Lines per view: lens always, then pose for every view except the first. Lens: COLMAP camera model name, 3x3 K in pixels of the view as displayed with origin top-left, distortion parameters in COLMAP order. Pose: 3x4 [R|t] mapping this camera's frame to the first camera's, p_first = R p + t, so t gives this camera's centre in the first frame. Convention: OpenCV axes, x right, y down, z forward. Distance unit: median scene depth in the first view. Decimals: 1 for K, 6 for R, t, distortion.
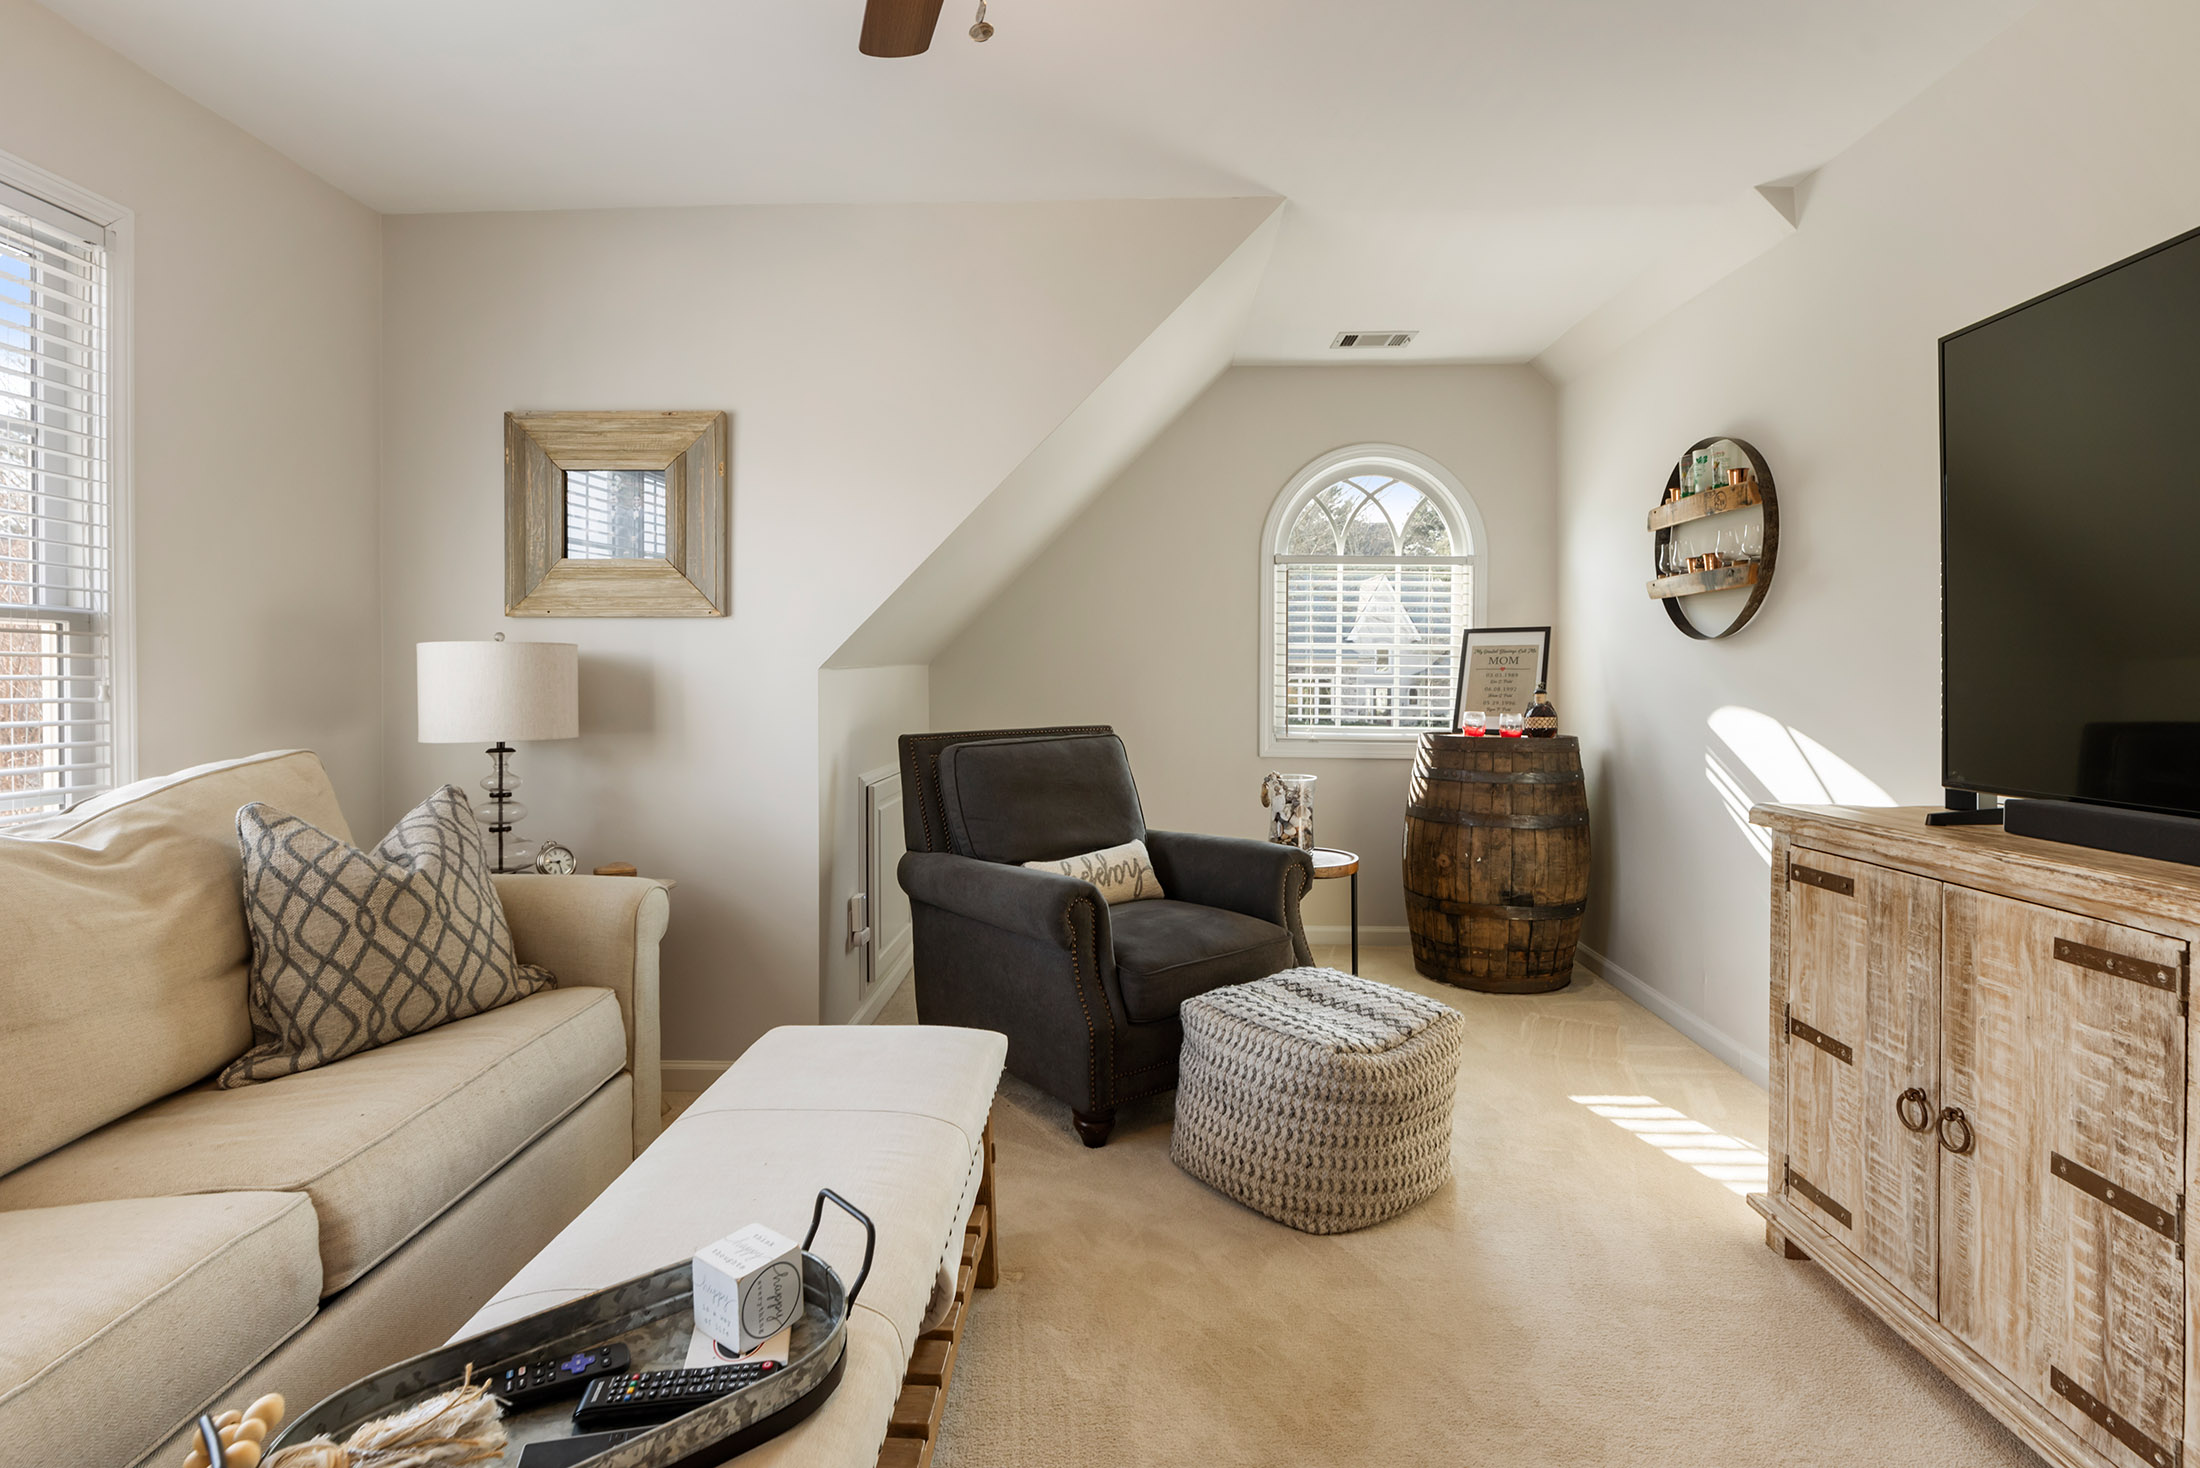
lens RADIAL K [[1060.1, 0, 1070.0], [0, 1060.1, 694.1], [0, 0, 1]] dist [-0.001121, 0.000085]
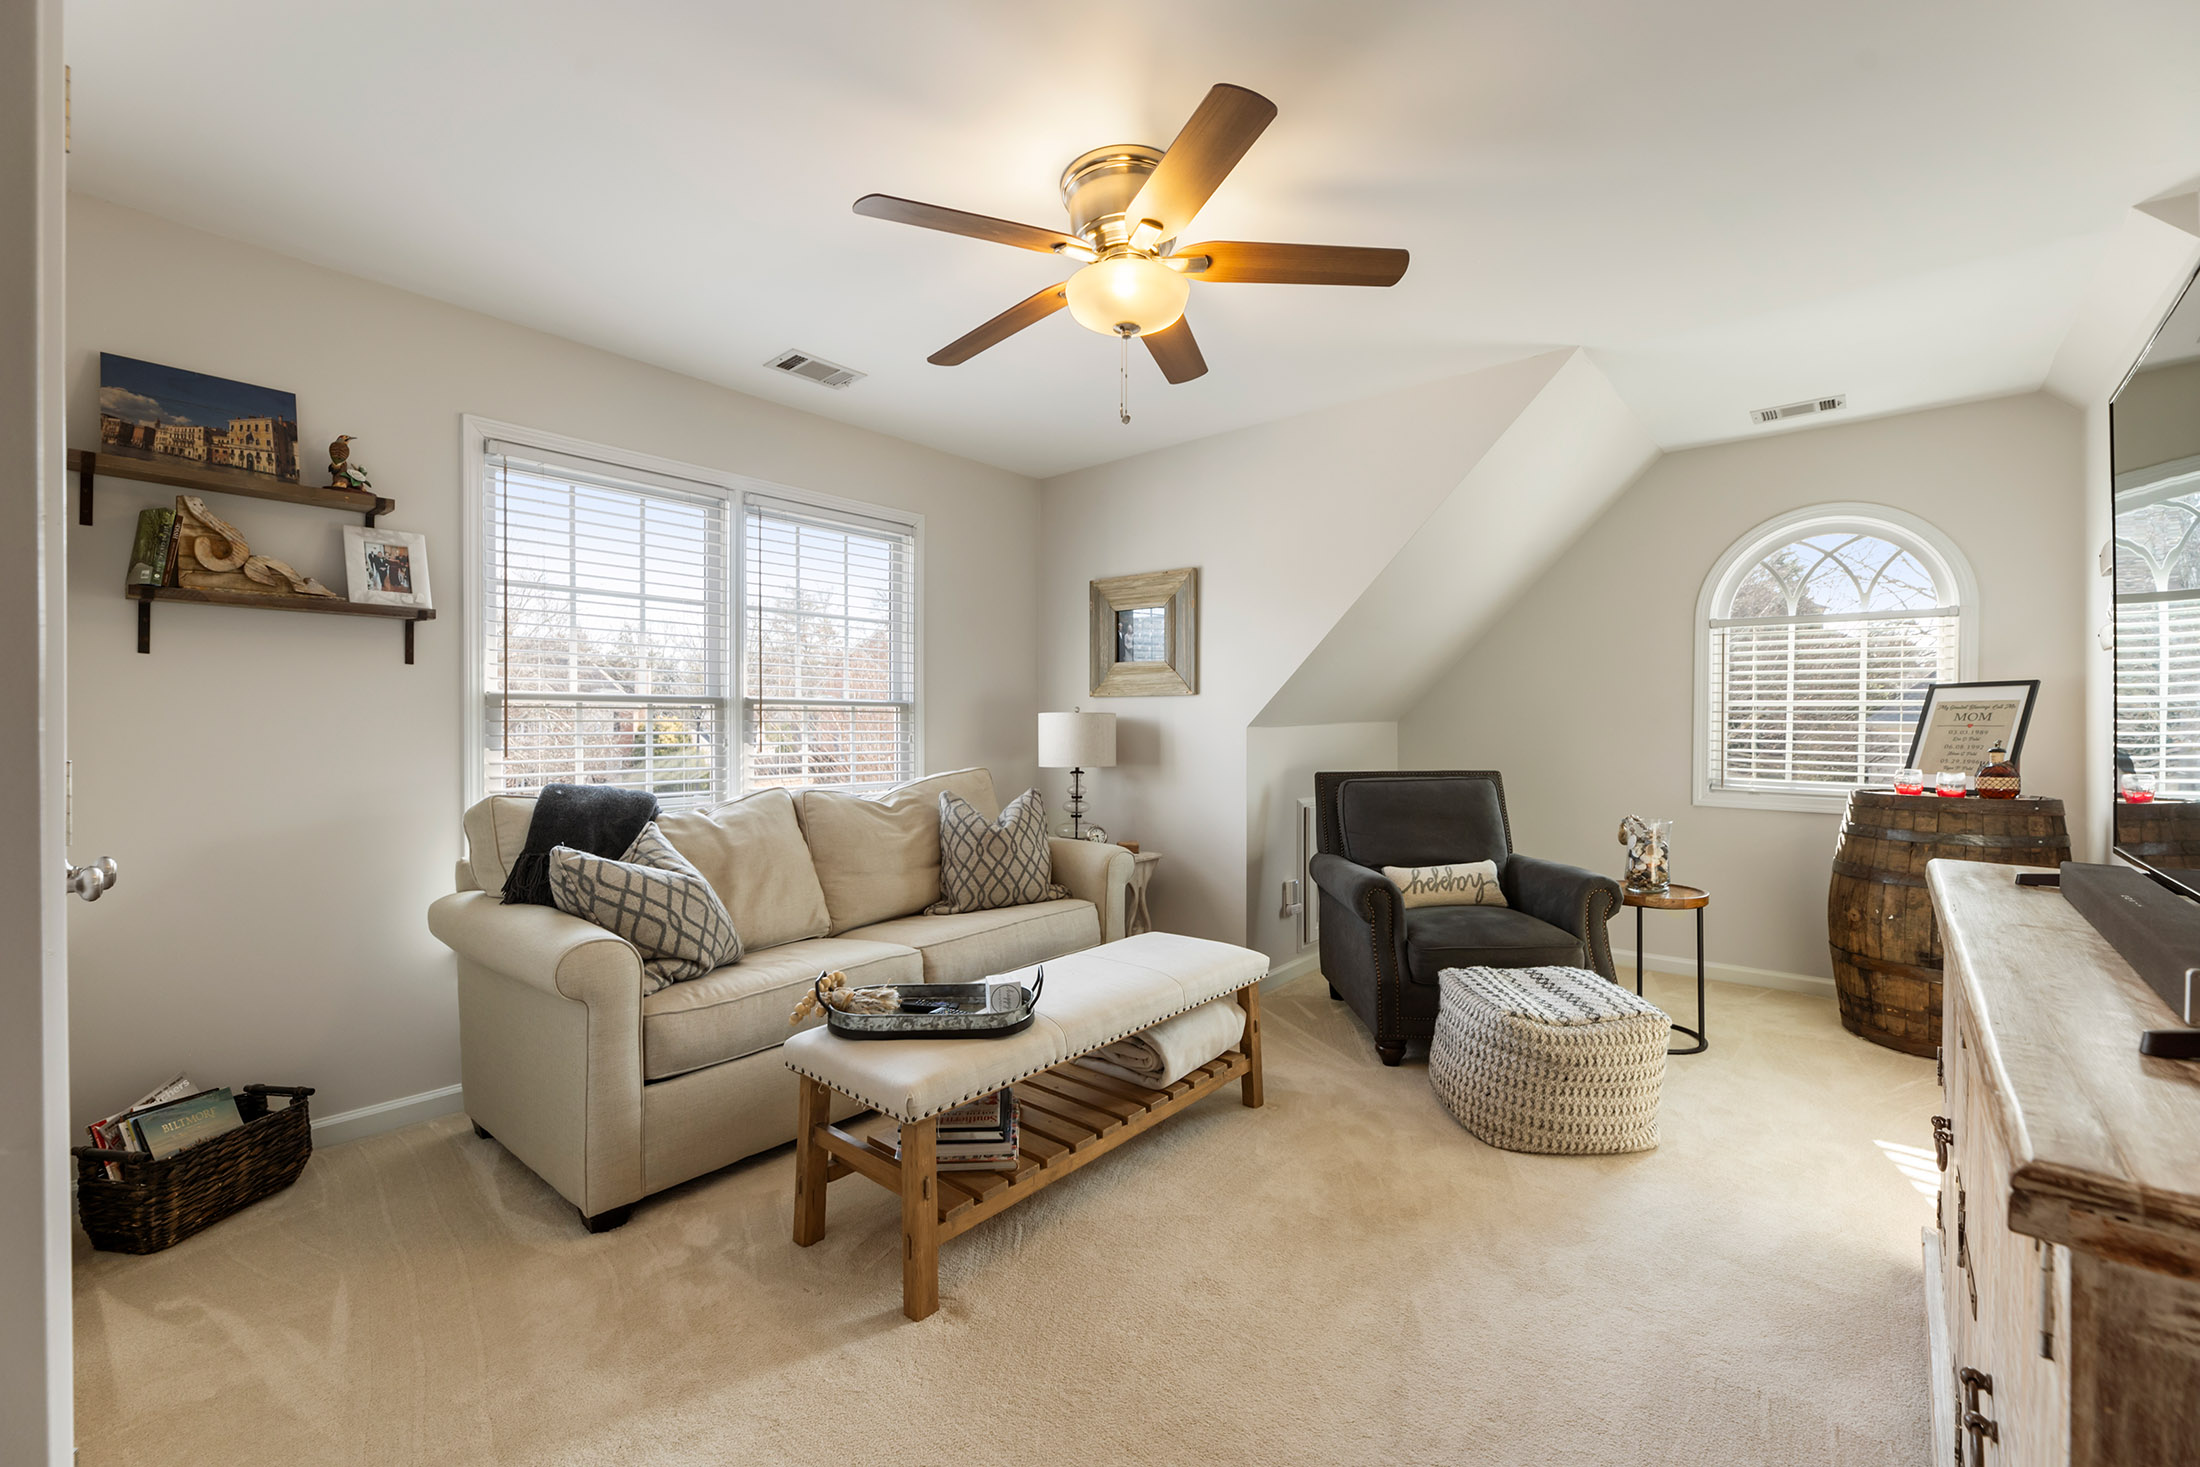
lens RADIAL K [[902.2, 0, 1096.1], [0, 902.2, 744.4], [0, 0, 1]] dist [-0.001139, 0.000345]
pose [[0.781316, 0.013718, -0.623985, 0.416367], [-0.010913, 0.999906, 0.008318, -0.007096], [0.624041, 0.000311, 0.781392, -0.167279]]
